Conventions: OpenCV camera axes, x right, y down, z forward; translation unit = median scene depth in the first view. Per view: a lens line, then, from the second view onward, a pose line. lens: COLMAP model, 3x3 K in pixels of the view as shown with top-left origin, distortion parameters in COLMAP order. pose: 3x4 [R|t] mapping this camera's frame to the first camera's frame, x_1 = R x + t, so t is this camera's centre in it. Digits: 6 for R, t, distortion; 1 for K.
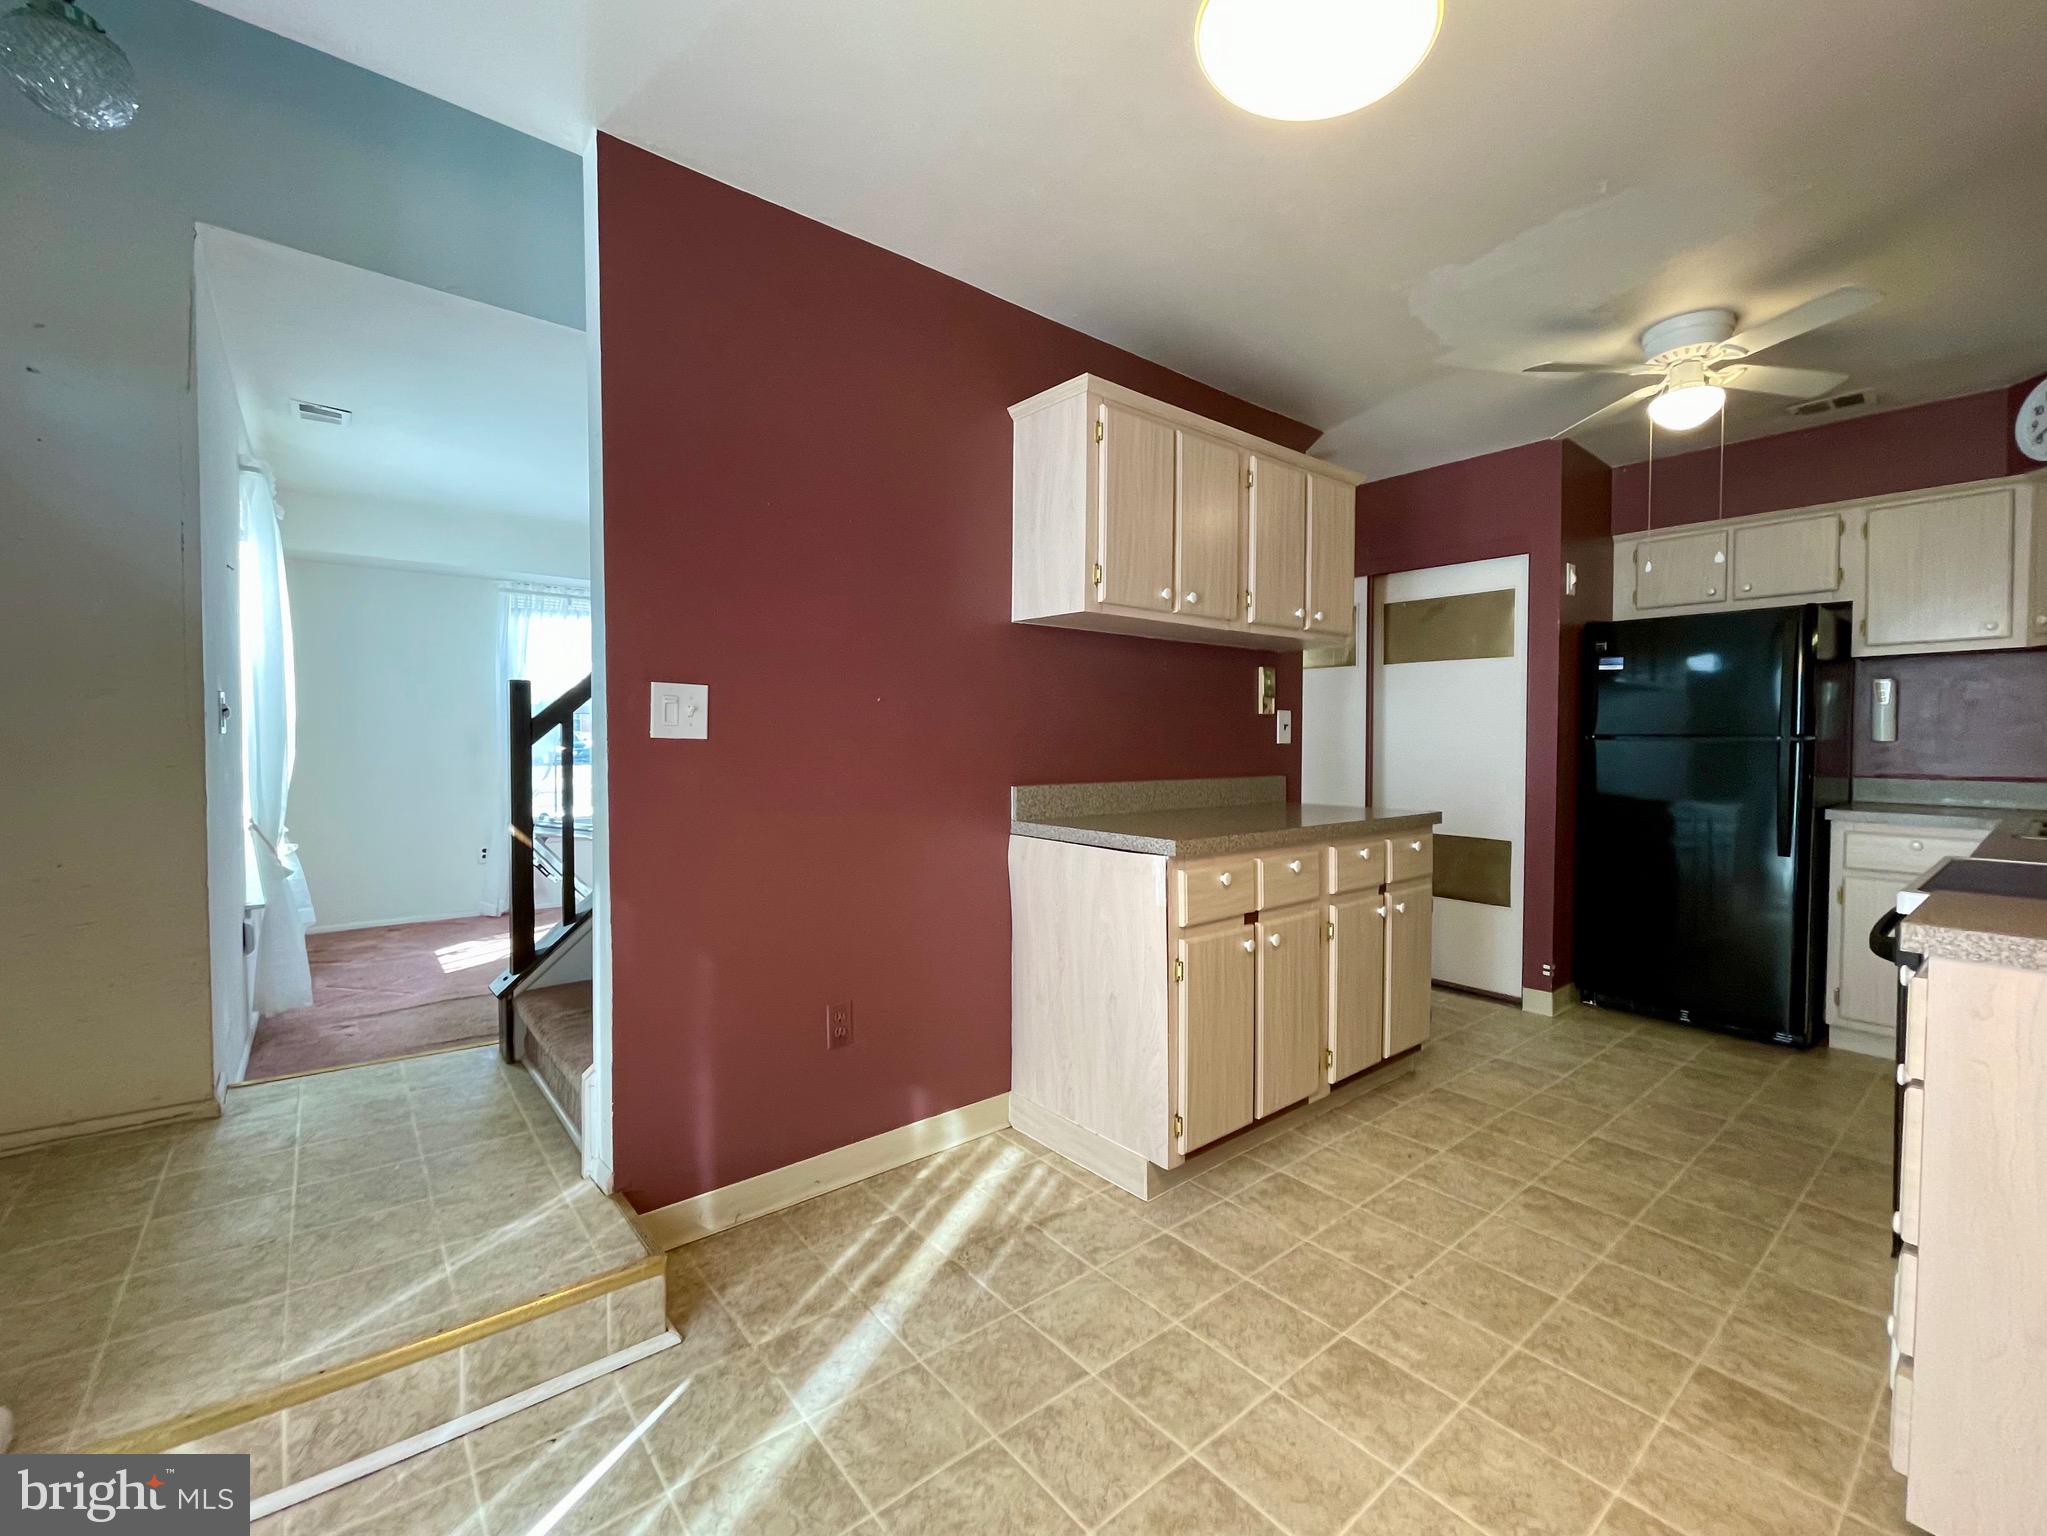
lens RADIAL K [[832.5, 0, 1005.7], [0, 832.5, 758.0], [0, 0, 1]] dist [-0.001098, -0.000274]
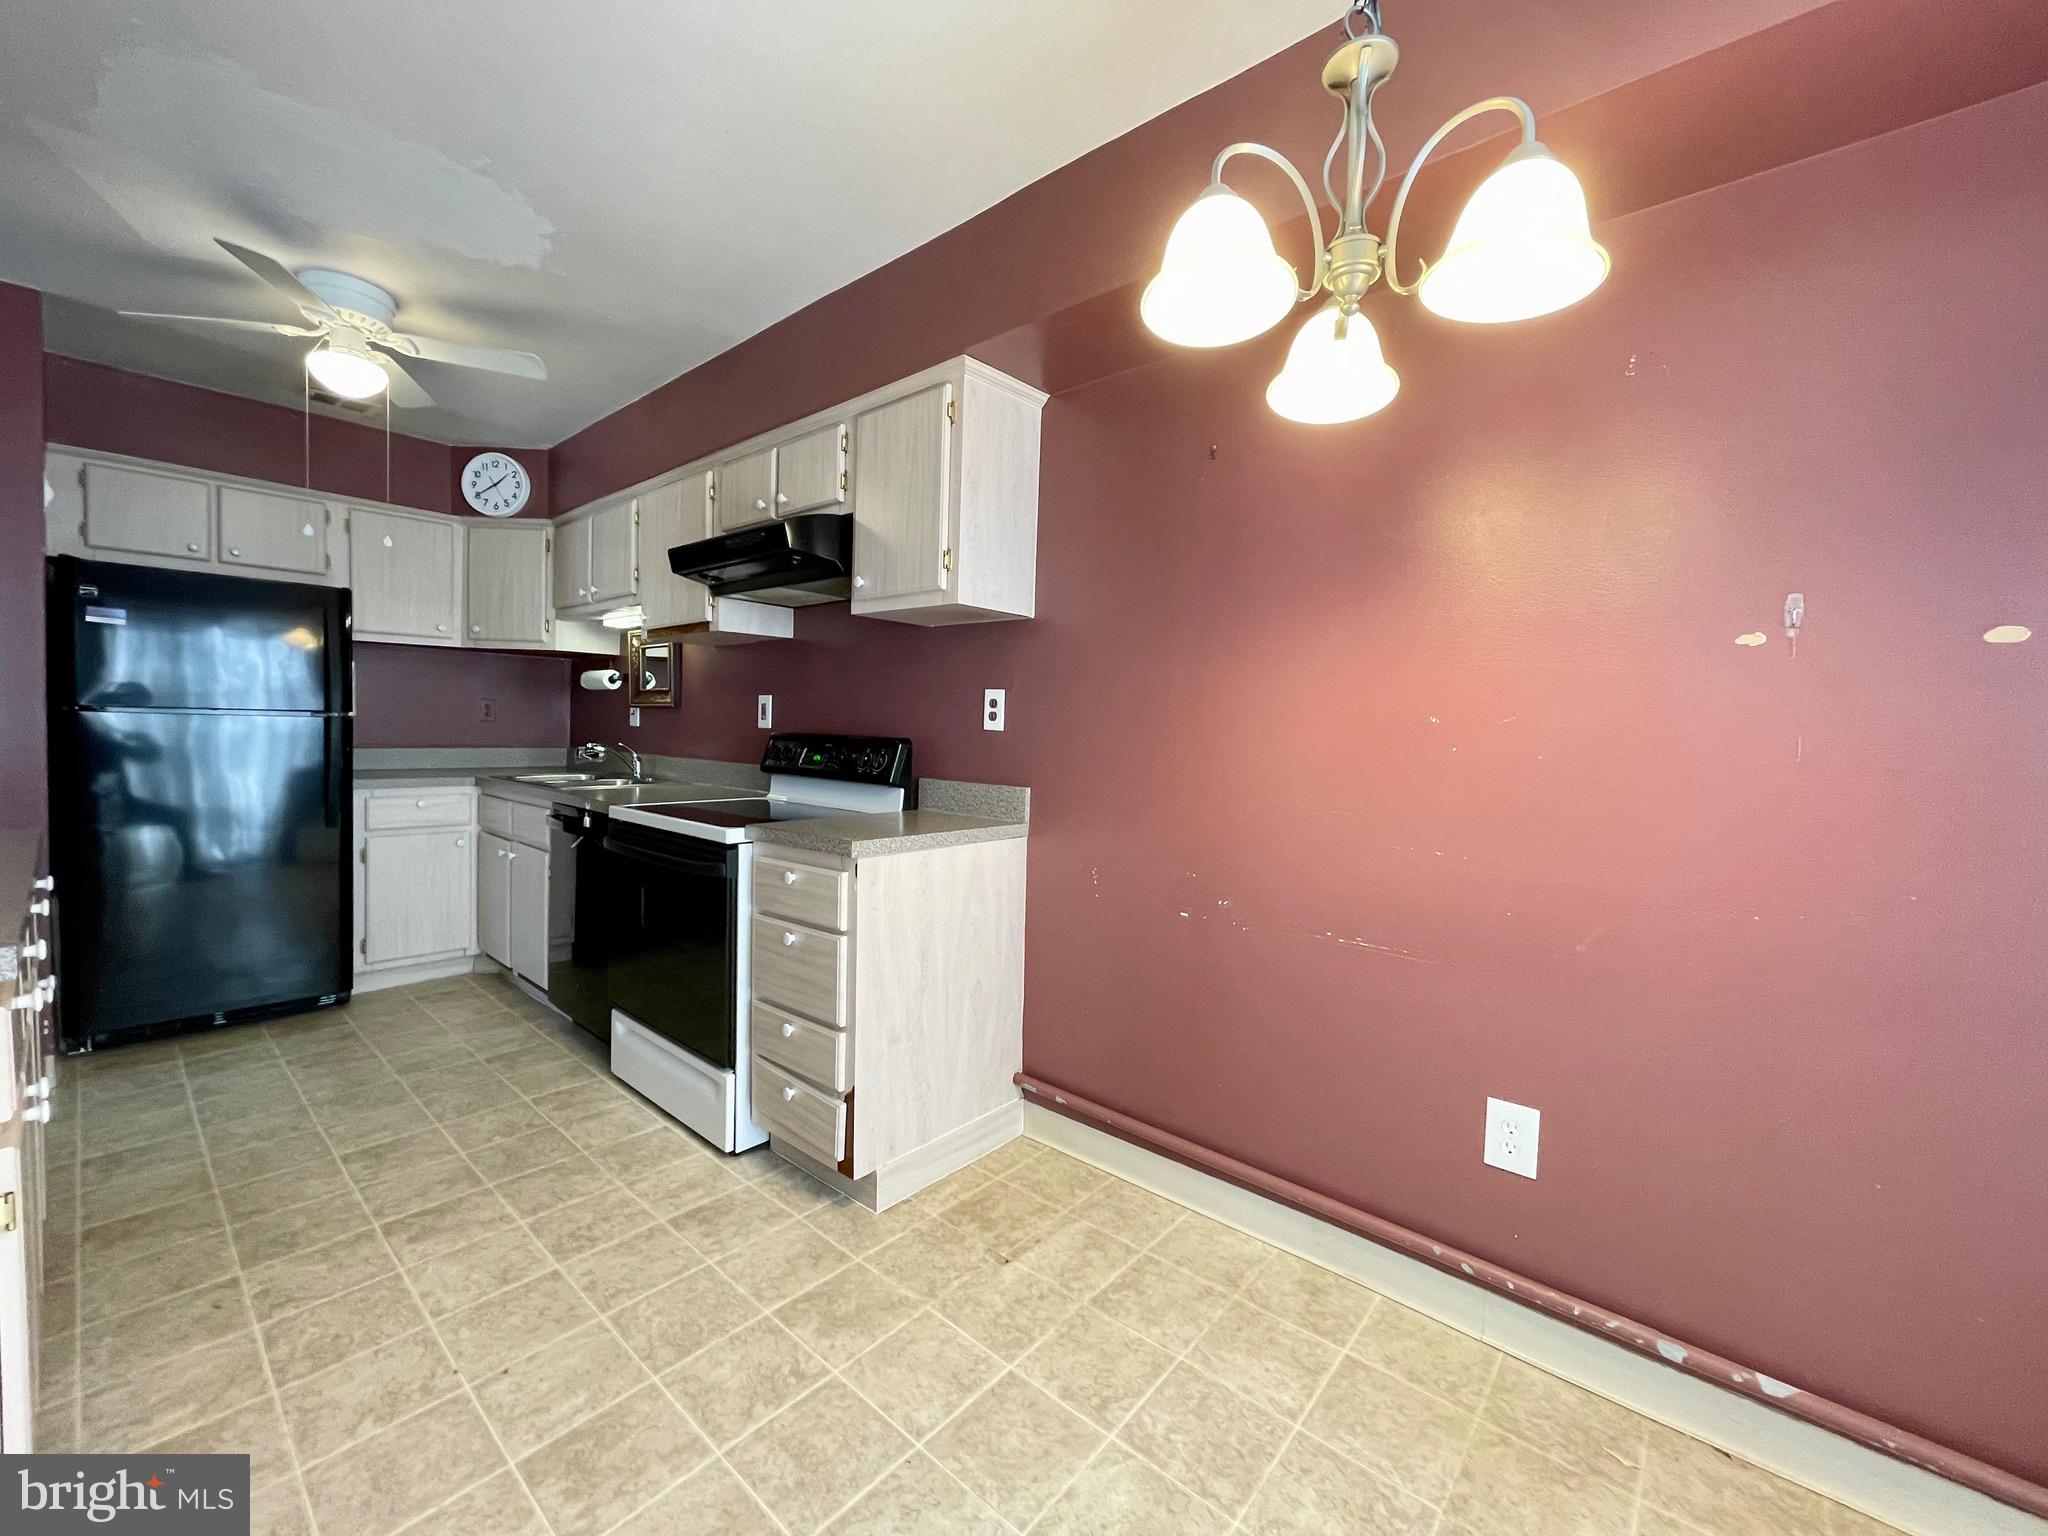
lens RADIAL K [[832.9, 0, 1006.2], [0, 832.9, 758.0], [0, 0, 1]] dist [-0.001098, -0.000274]
pose [[-0.170171, -0.048276, 0.984231, -0.302225], [-0.001927, 0.998814, 0.048658, -0.027335], [-0.985413, 0.006384, -0.170062, 0.443232]]
